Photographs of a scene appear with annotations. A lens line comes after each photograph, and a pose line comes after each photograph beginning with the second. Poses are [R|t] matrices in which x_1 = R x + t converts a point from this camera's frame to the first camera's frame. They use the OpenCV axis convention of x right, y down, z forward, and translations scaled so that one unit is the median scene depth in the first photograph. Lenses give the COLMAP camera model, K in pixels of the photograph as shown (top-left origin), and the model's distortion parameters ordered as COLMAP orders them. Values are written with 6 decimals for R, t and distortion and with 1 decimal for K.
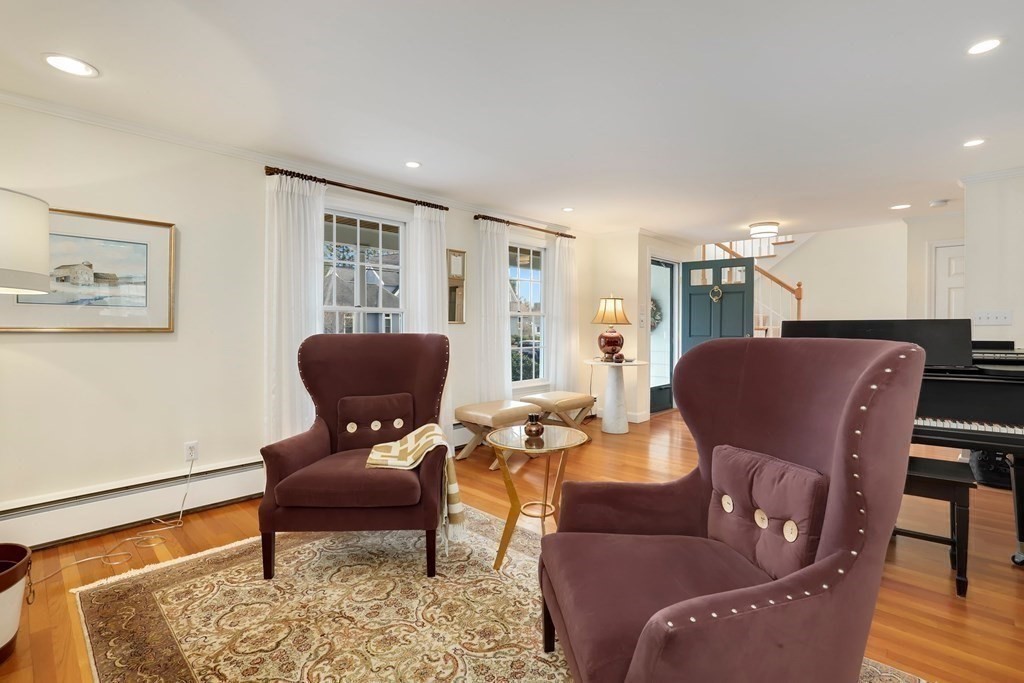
lens RADIAL K [[471.1, 0, 512.0], [0, 471.1, 341.5], [0, 0, 1]] dist [-0.004899, 0.000091]
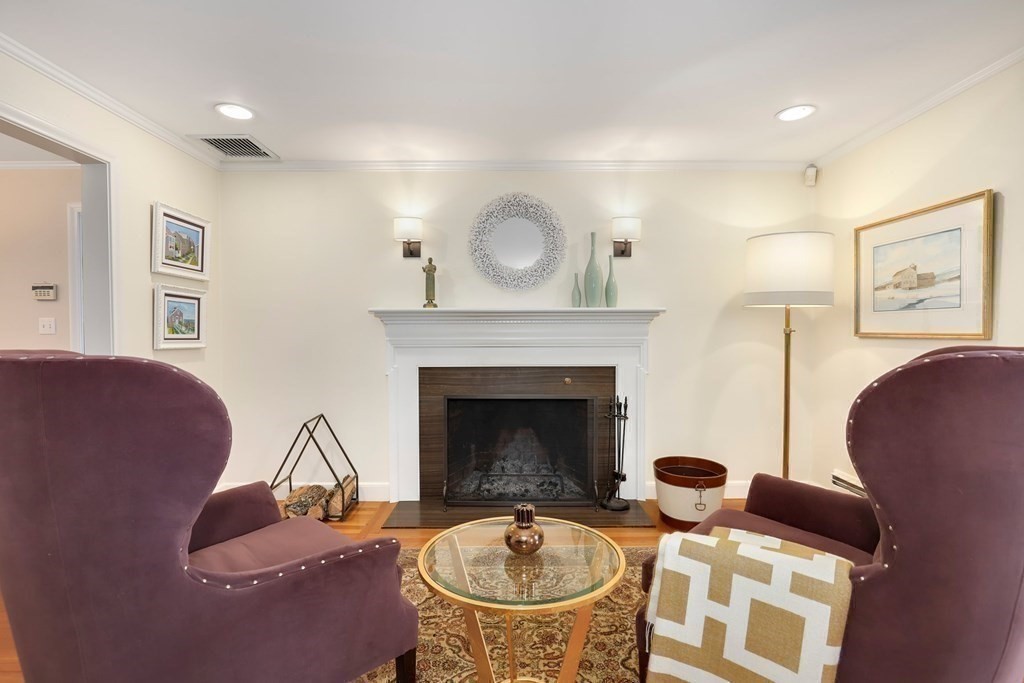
lens RADIAL K [[471.1, 0, 512.0], [0, 471.1, 341.5], [0, 0, 1]] dist [-0.004899, 0.000091]
pose [[-0.714593, 0.012089, -0.699436, 0.338971], [-0.020584, 0.999054, 0.038298, -0.032926], [0.699237, 0.041765, -0.713669, 1.111705]]
